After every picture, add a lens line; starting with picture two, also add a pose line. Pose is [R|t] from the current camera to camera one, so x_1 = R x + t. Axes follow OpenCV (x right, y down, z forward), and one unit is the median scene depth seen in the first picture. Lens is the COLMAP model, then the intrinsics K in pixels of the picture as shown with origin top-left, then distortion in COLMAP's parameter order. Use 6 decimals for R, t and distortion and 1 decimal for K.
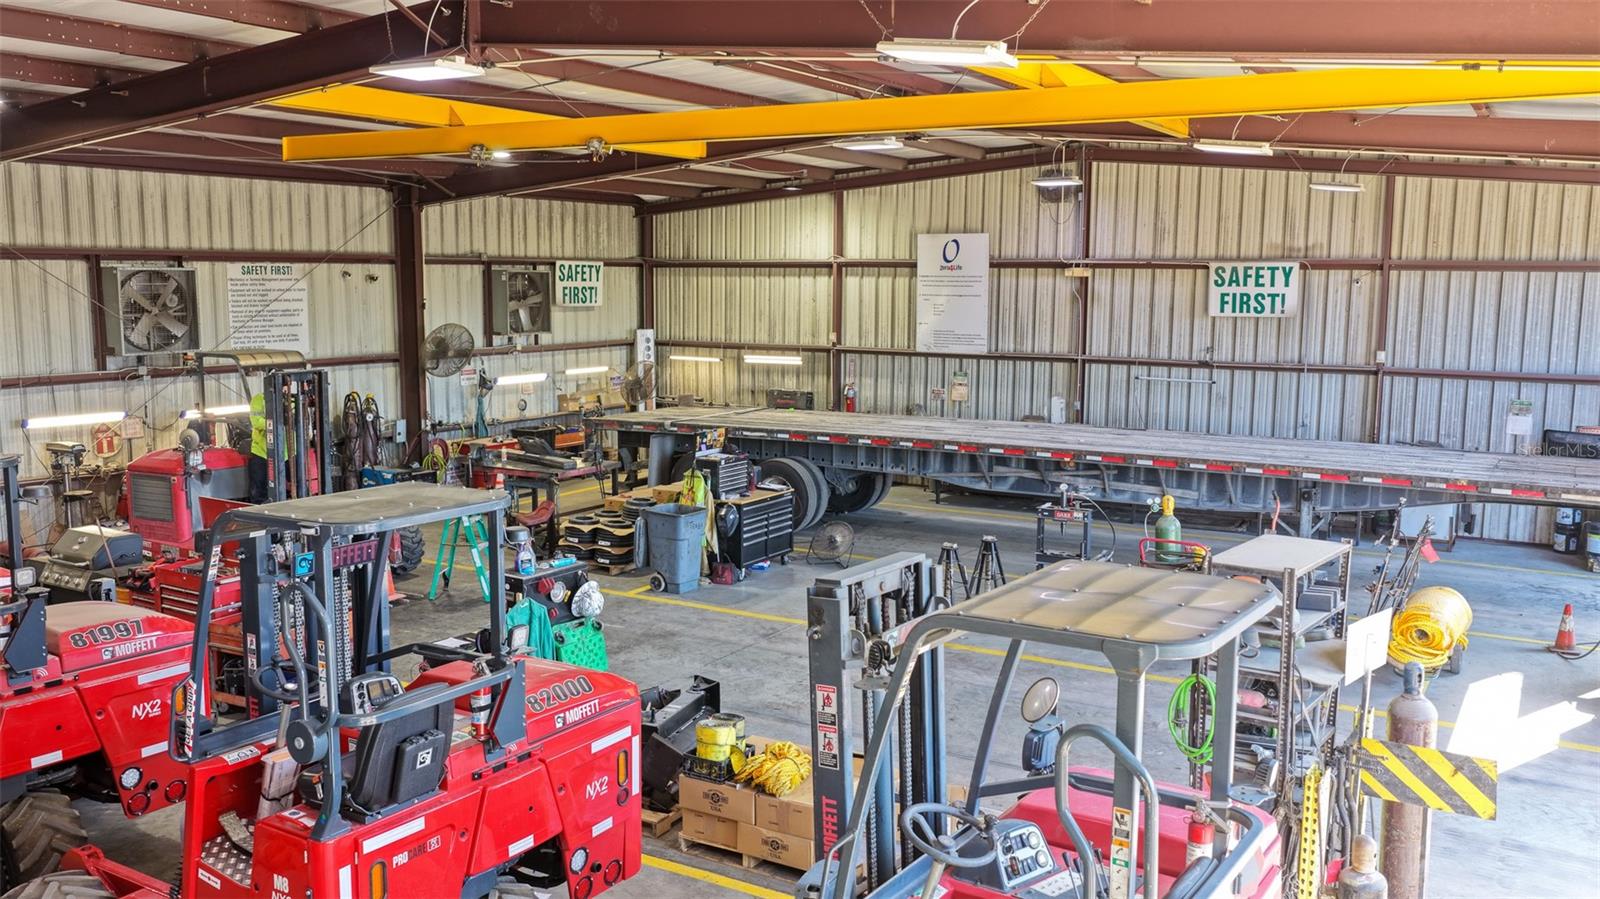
lens RADIAL K [[1332.9, 0, 800.0], [0, 1332.9, 449.5], [0, 0, 1]] dist [-0.011882, 0.036217]
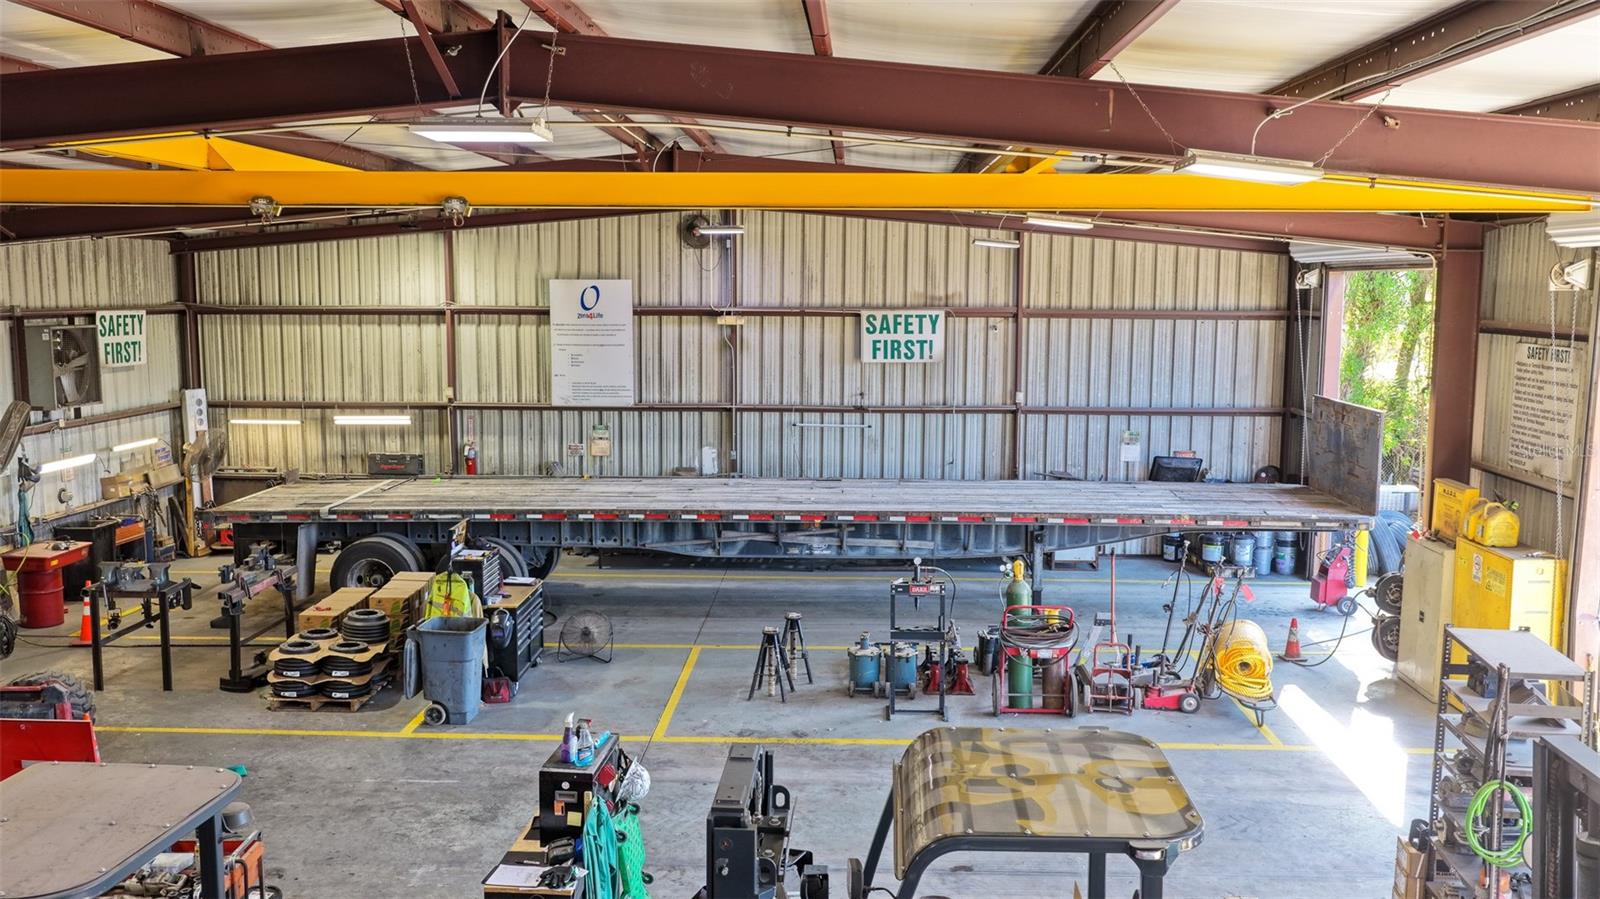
lens RADIAL K [[1332.9, 0, 800.0], [0, 1332.9, 449.5], [0, 0, 1]] dist [-0.011882, 0.036217]
pose [[0.879378, -0.061456, 0.472141, -0.239489], [0.064520, 0.997869, 0.009716, -0.049097], [-0.471732, 0.021918, 0.881470, 0.123956]]
